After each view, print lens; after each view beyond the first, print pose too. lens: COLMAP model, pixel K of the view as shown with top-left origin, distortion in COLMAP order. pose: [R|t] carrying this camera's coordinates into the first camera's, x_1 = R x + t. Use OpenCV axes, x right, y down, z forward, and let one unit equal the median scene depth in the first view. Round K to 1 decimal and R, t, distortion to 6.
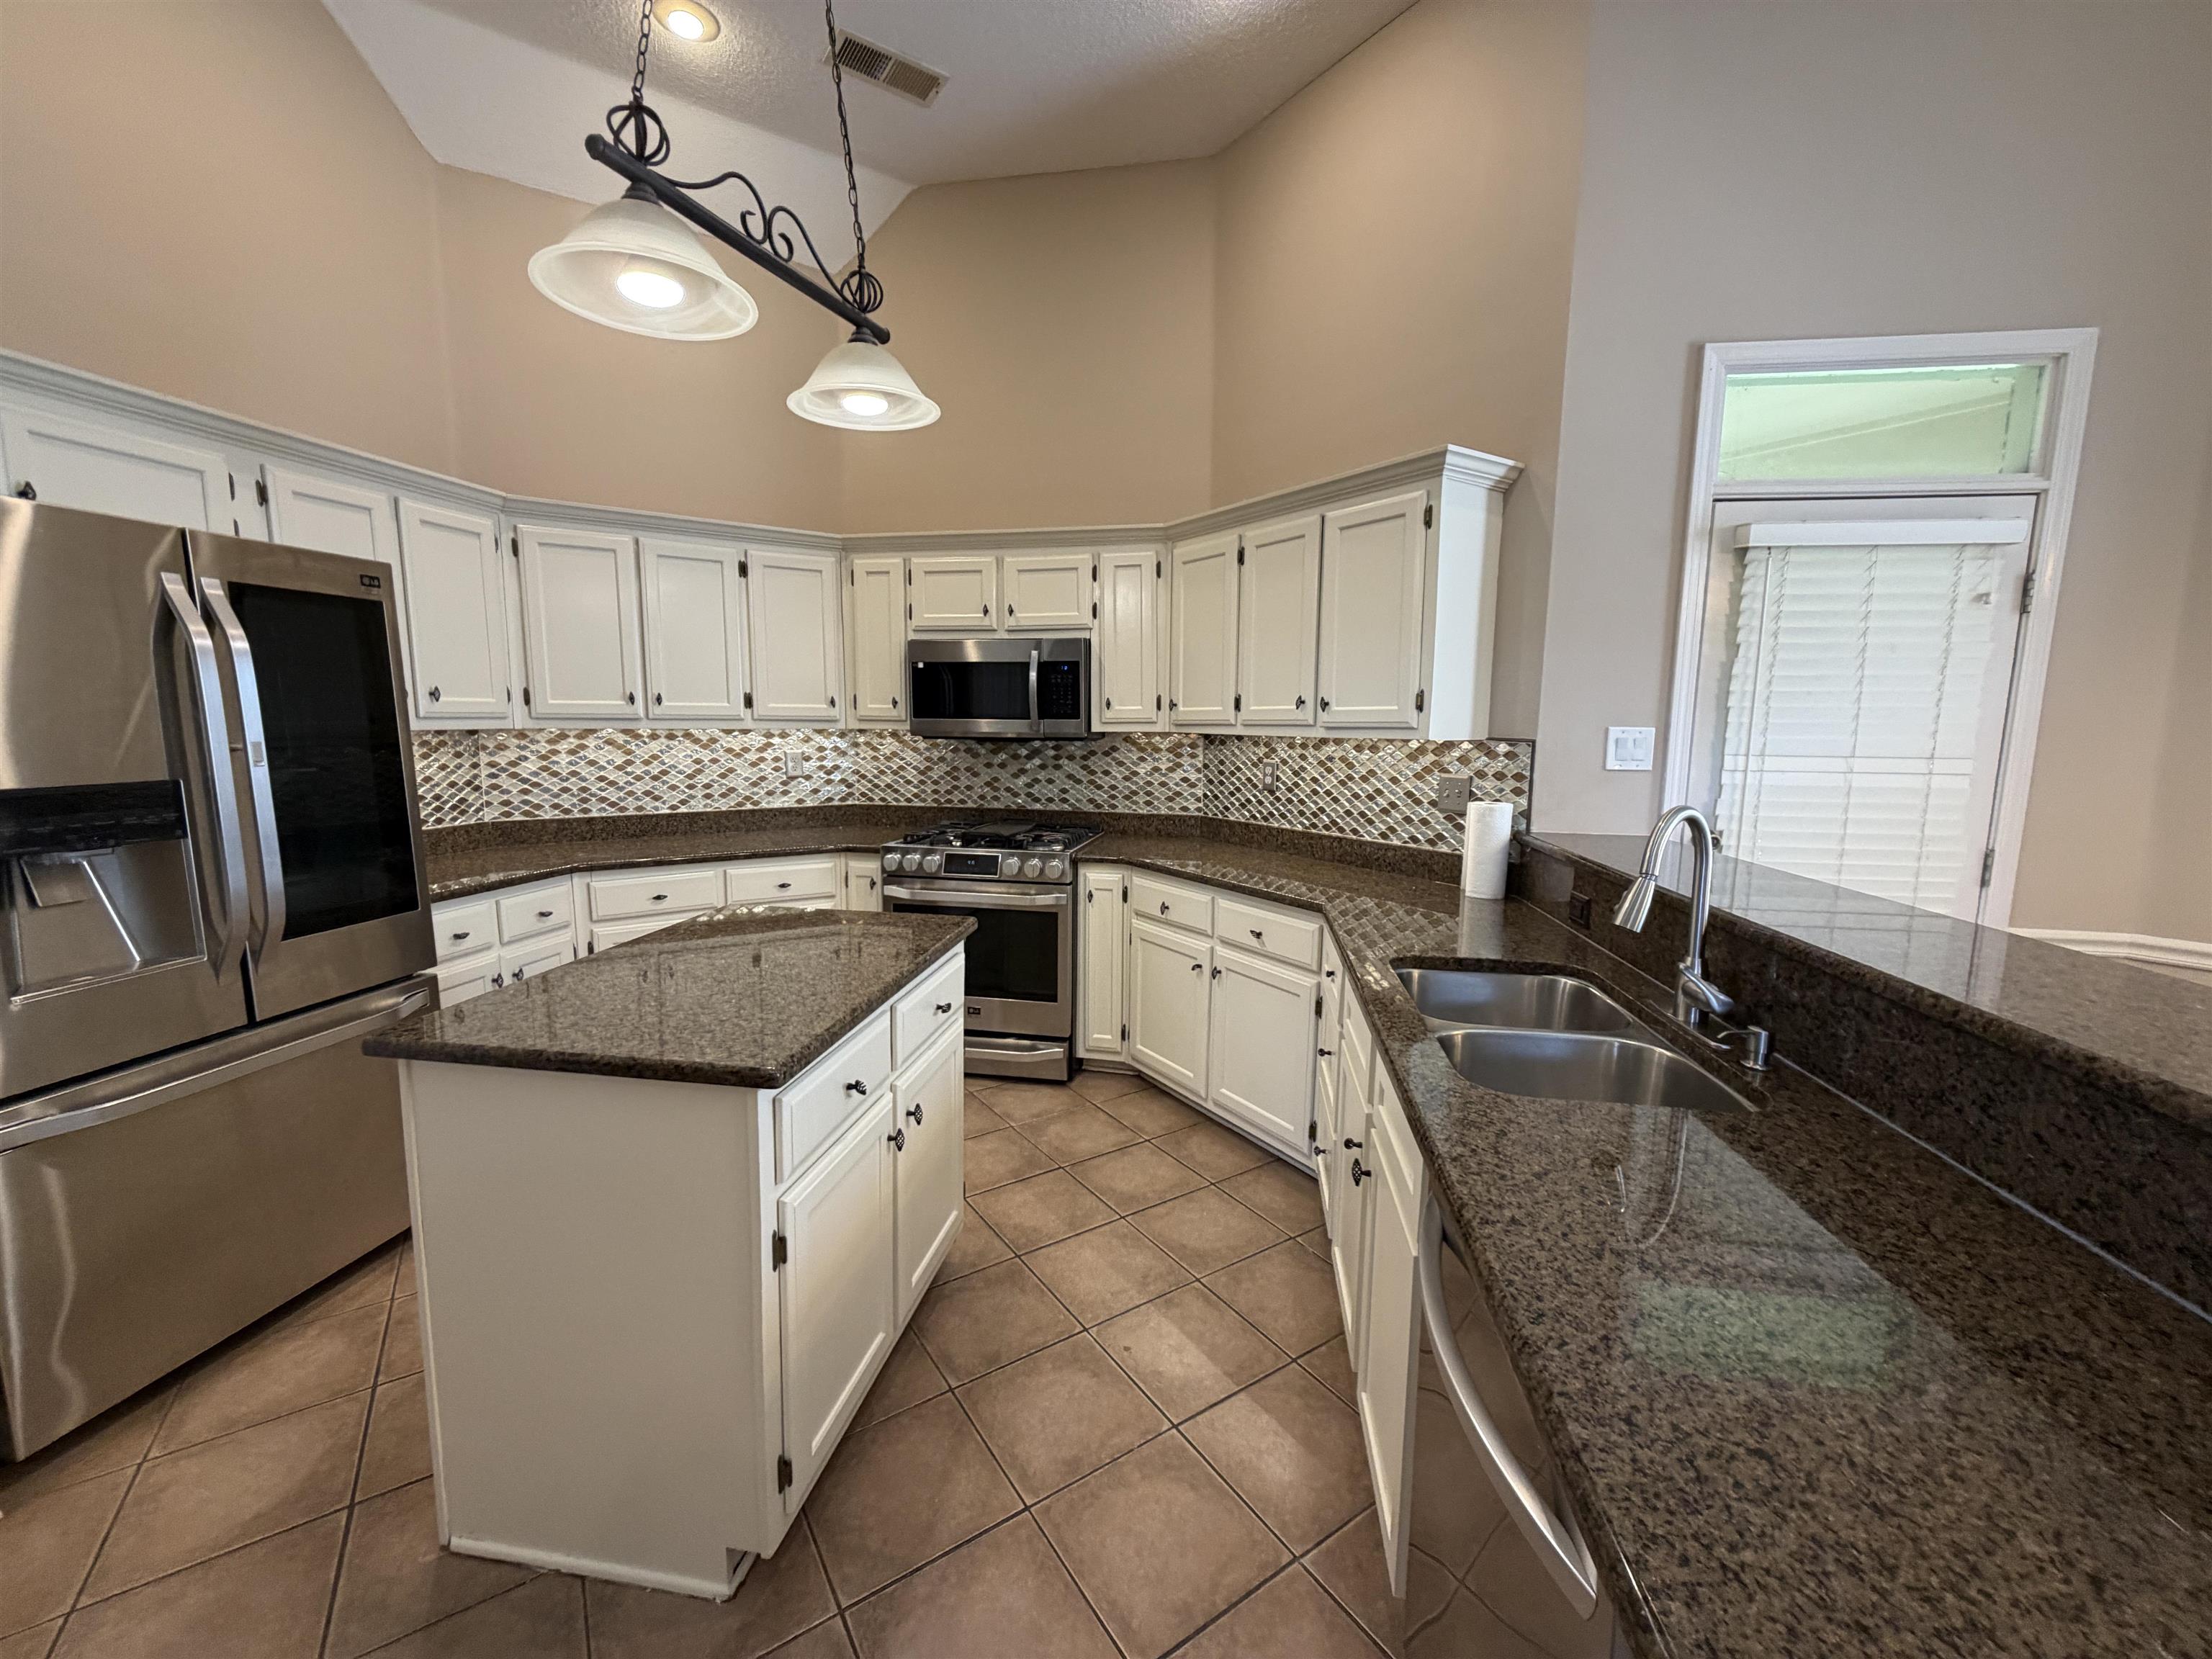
lens RADIAL K [[882.6, 0, 1111.2], [0, 882.6, 831.3], [0, 0, 1]] dist [-0.000244, -0.000146]
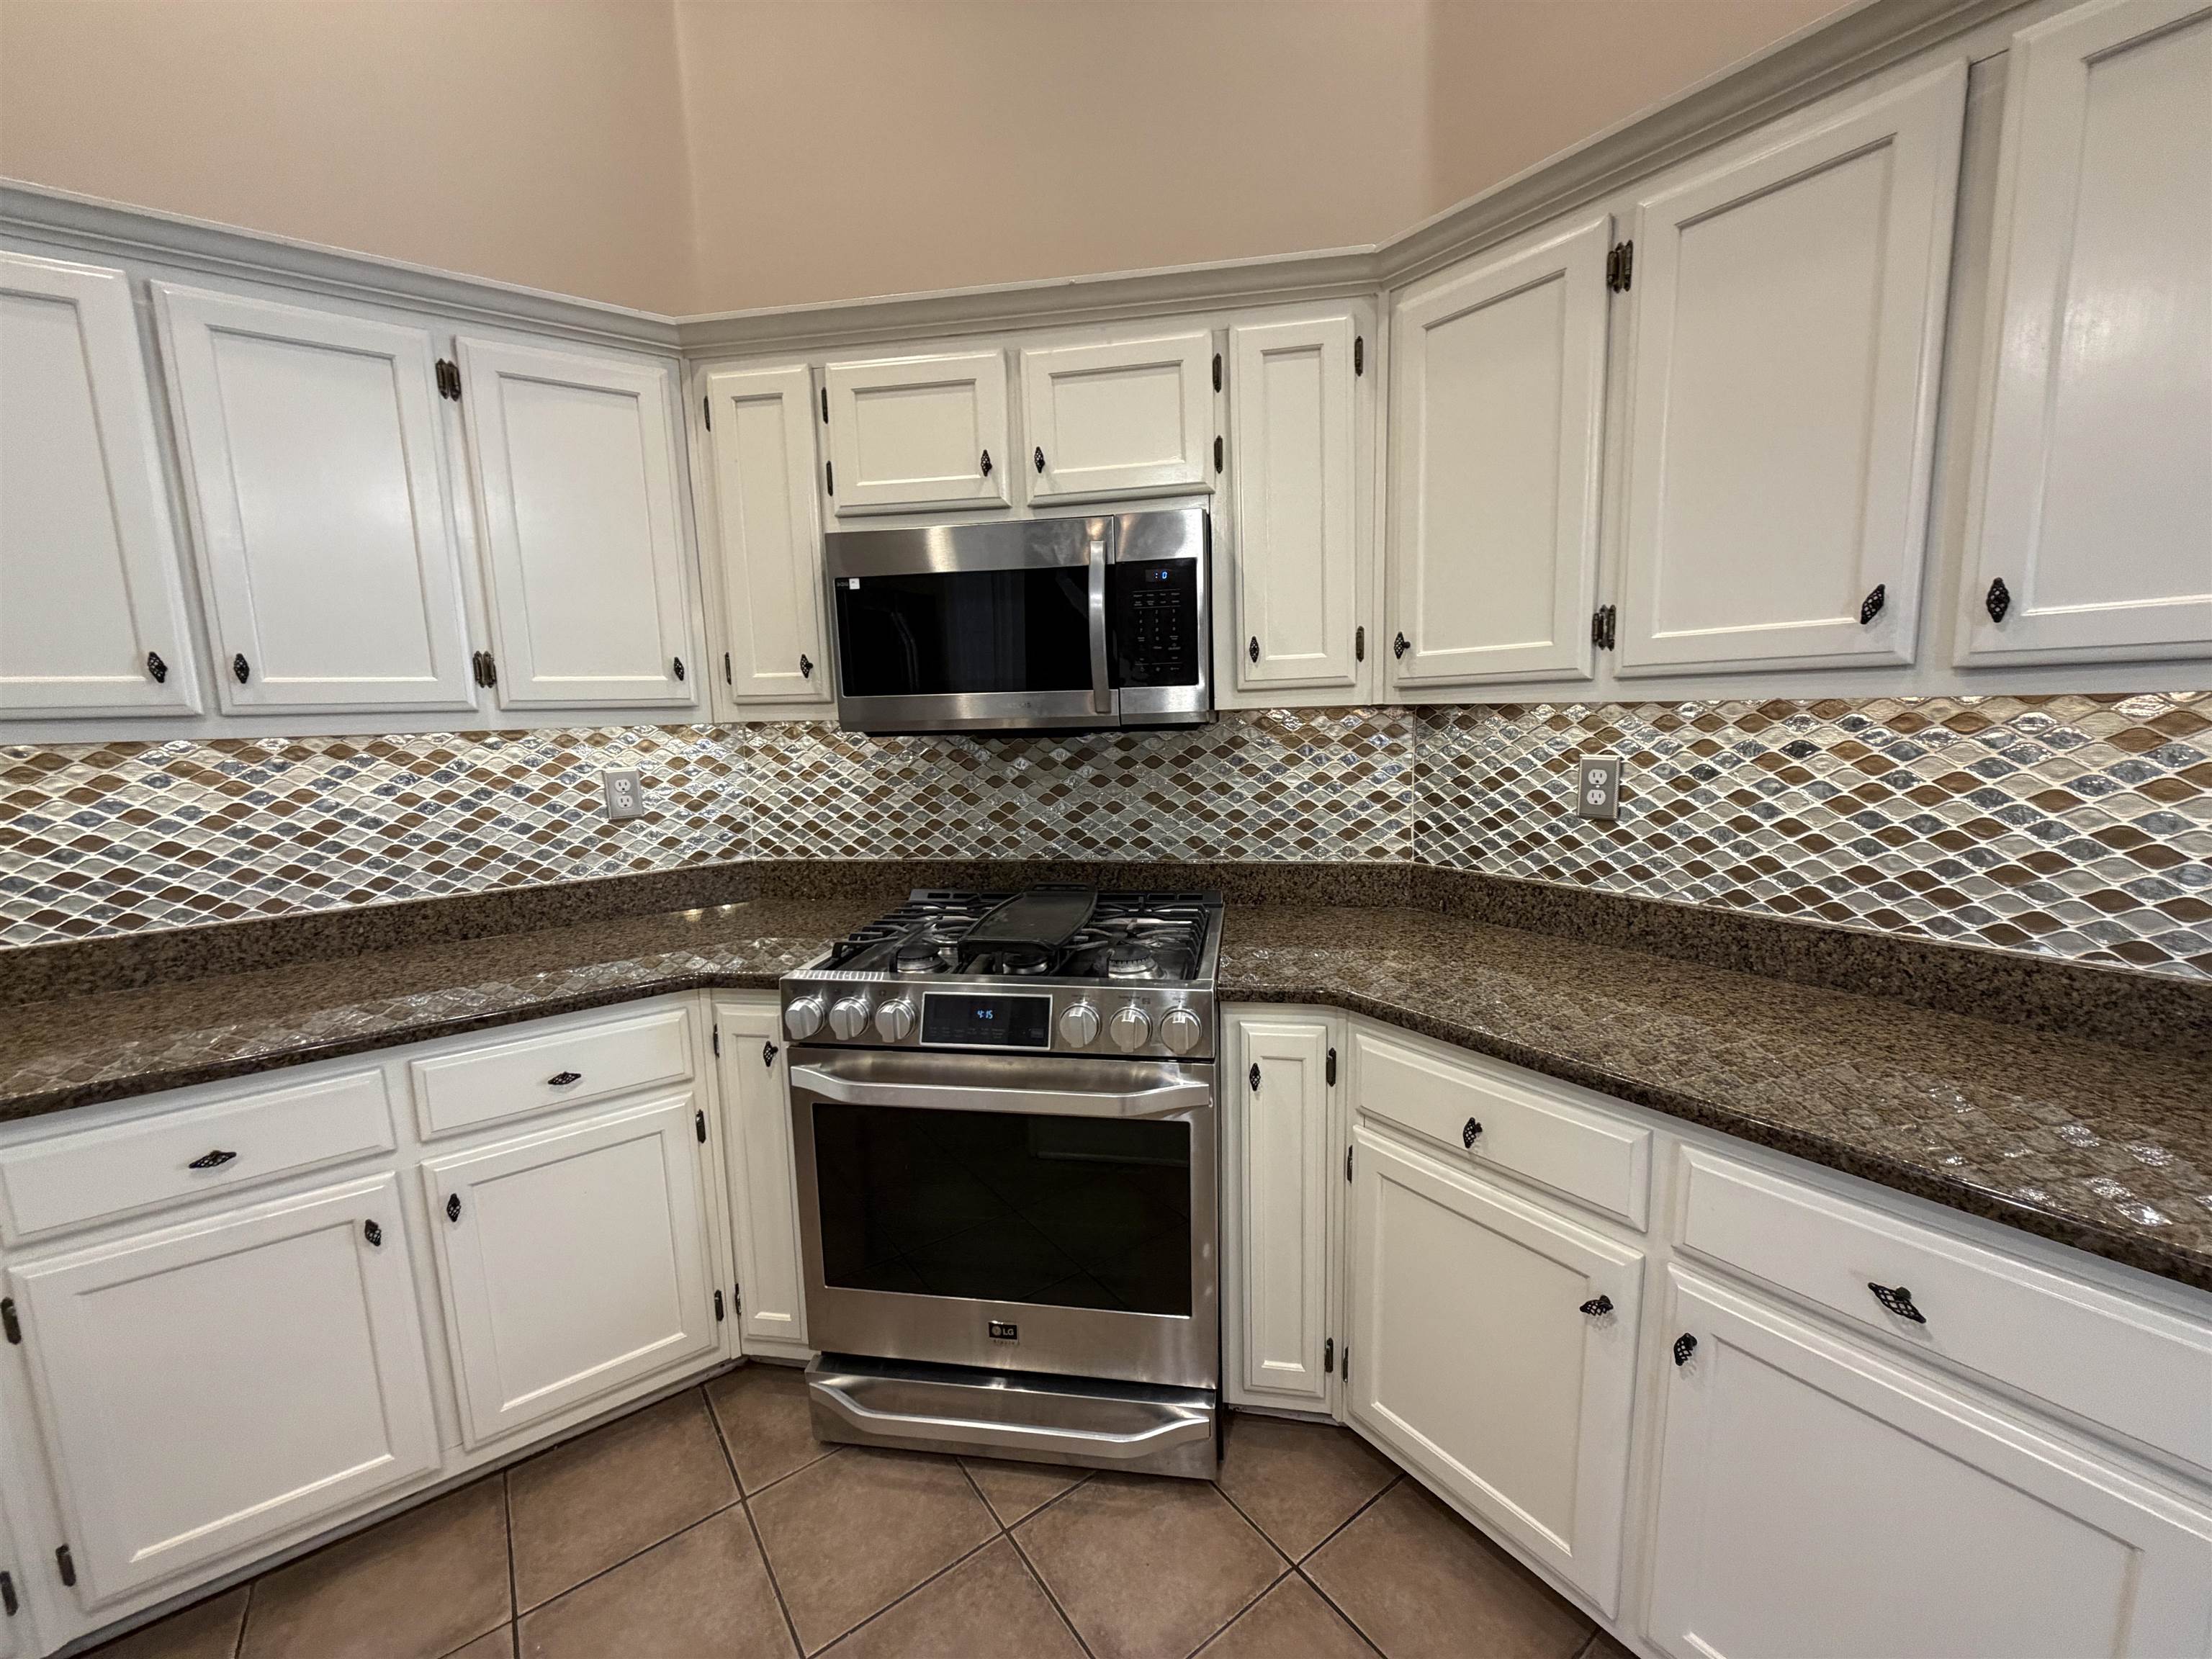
lens RADIAL K [[886.2, 0, 1112.4], [0, 886.2, 828.3], [0, 0, 1]] dist [0.001800, 0.000411]
pose [[0.998527, -0.040693, 0.035875, -0.101561], [0.040284, 0.999116, 0.012049, -0.057412], [-0.036333, -0.010586, 0.999284, 0.526461]]
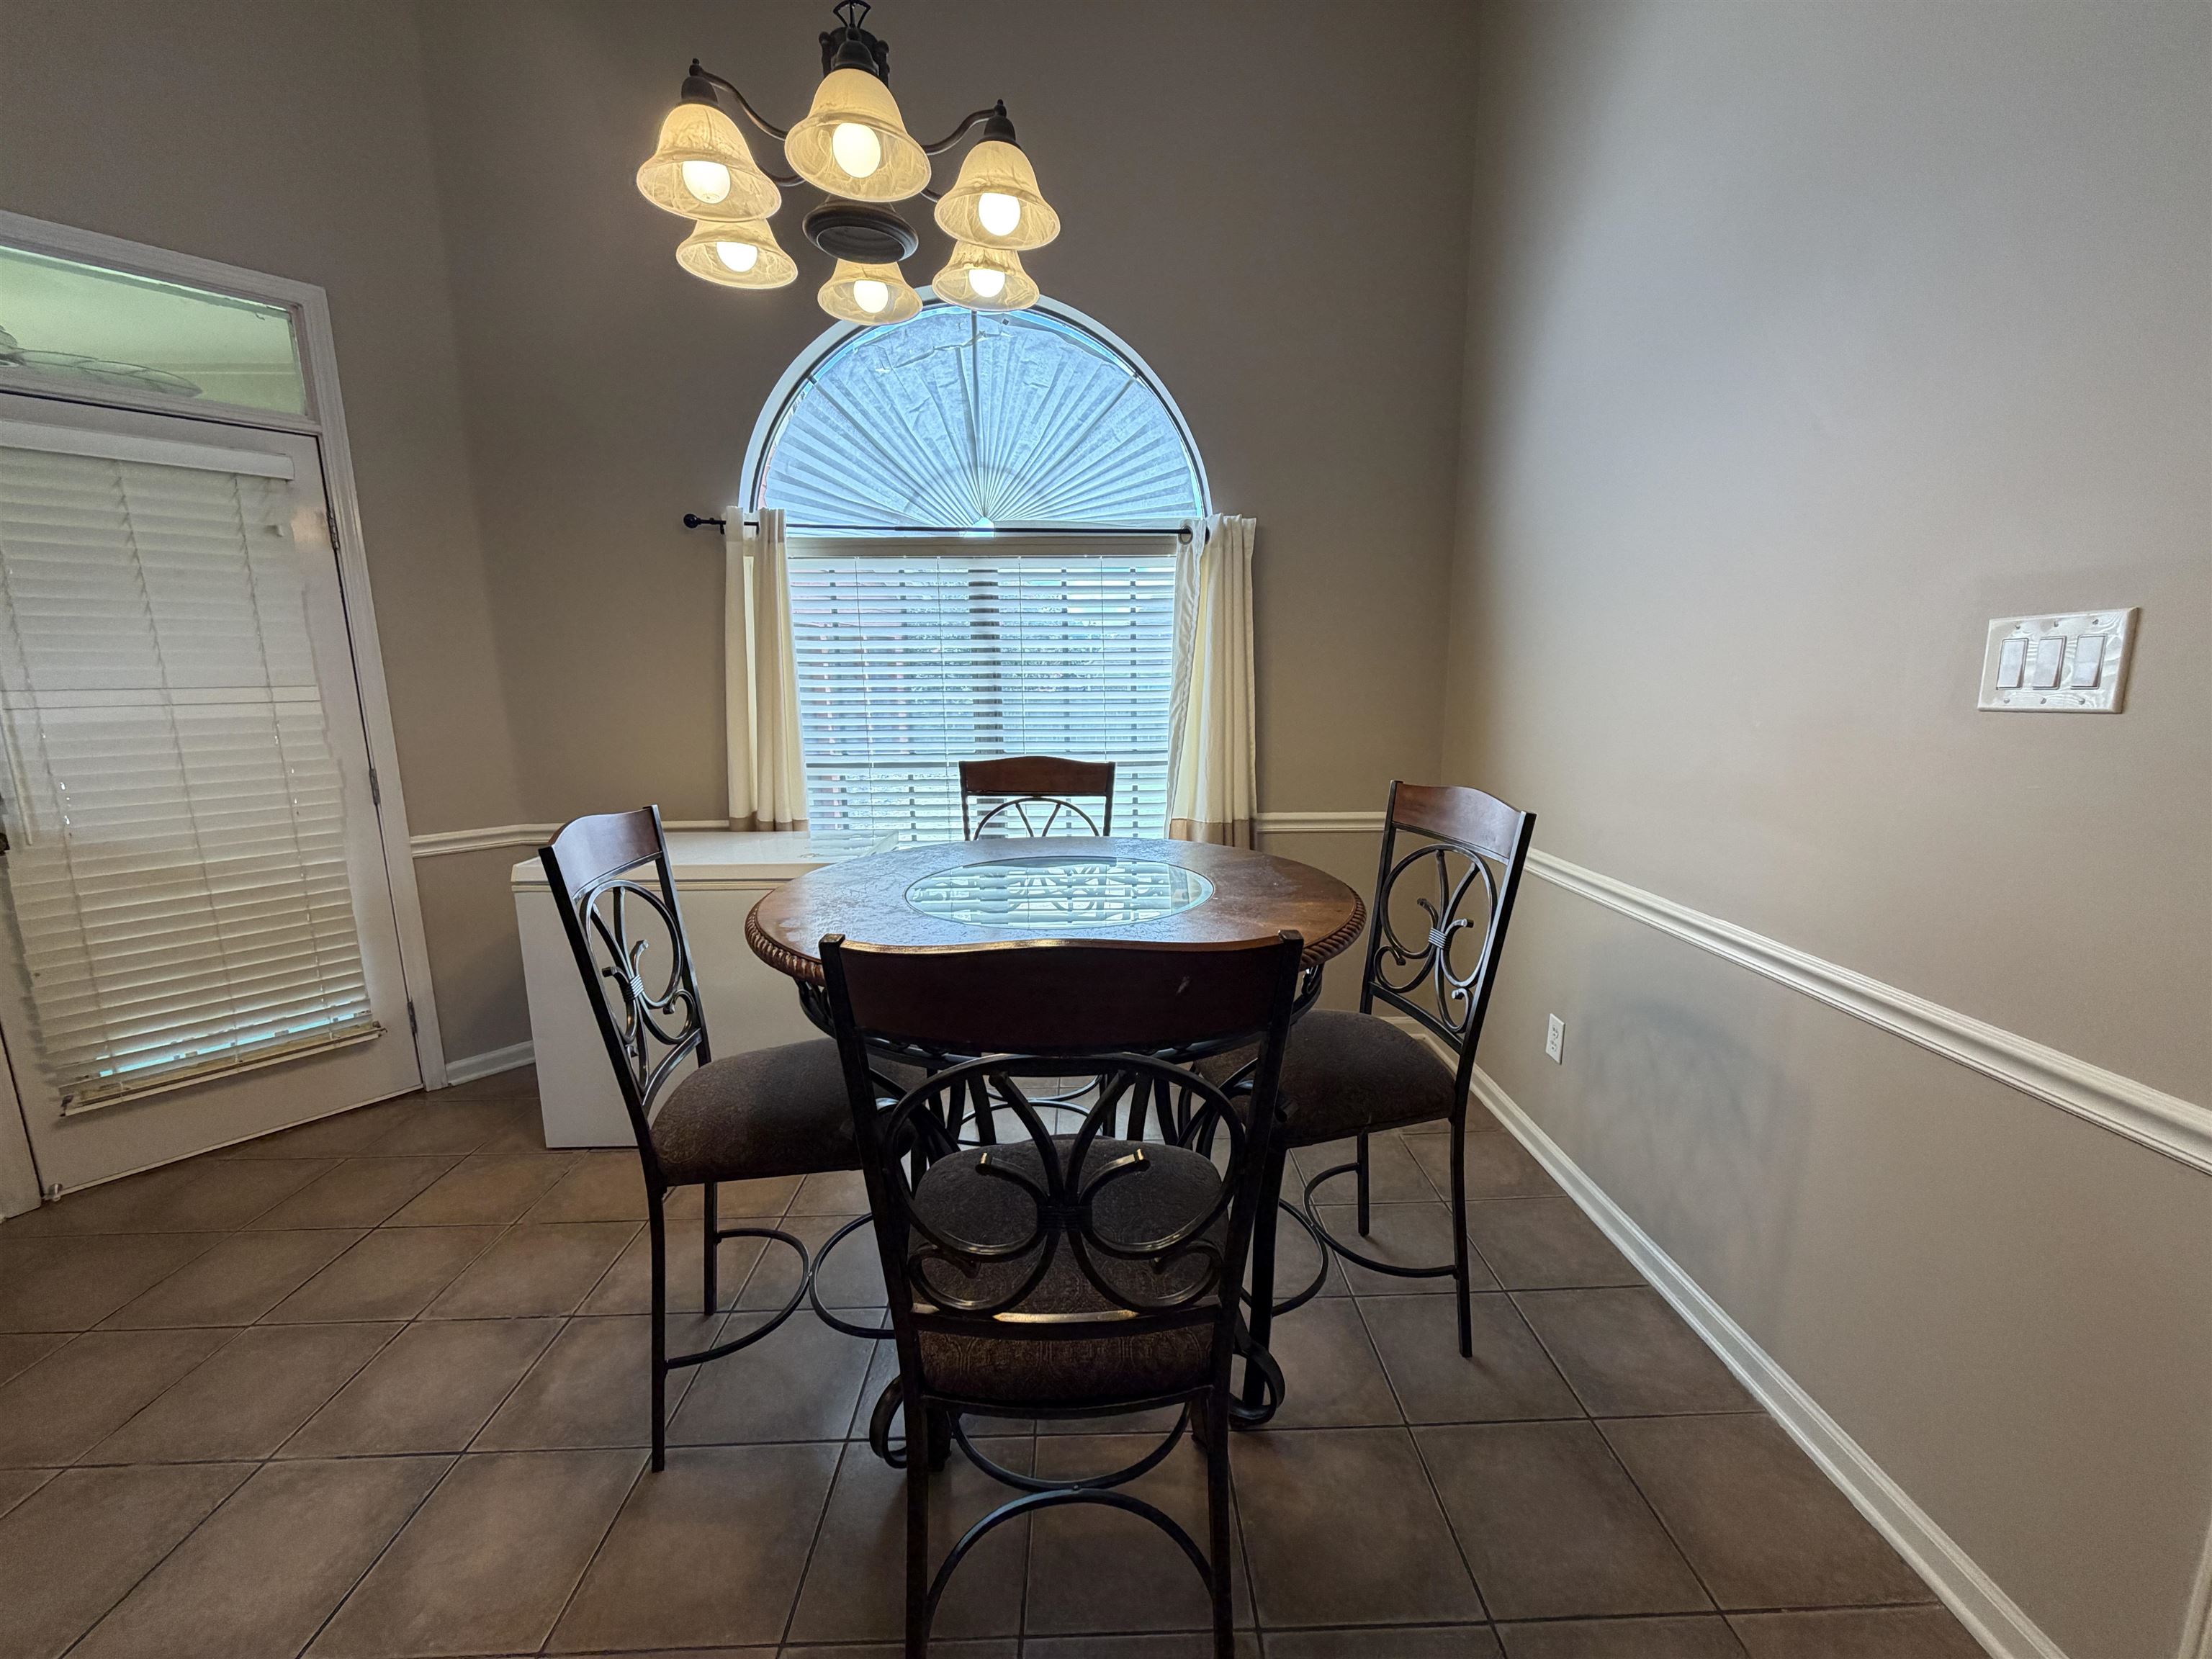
lens RADIAL K [[886.2, 0, 1112.4], [0, 886.2, 828.3], [0, 0, 1]] dist [0.001800, 0.000411]
pose [[0.531552, -0.168310, 0.830135, 0.387339], [0.118330, 0.985204, 0.123982, 0.046168], [-0.838720, 0.032327, 0.543603, -0.259963]]
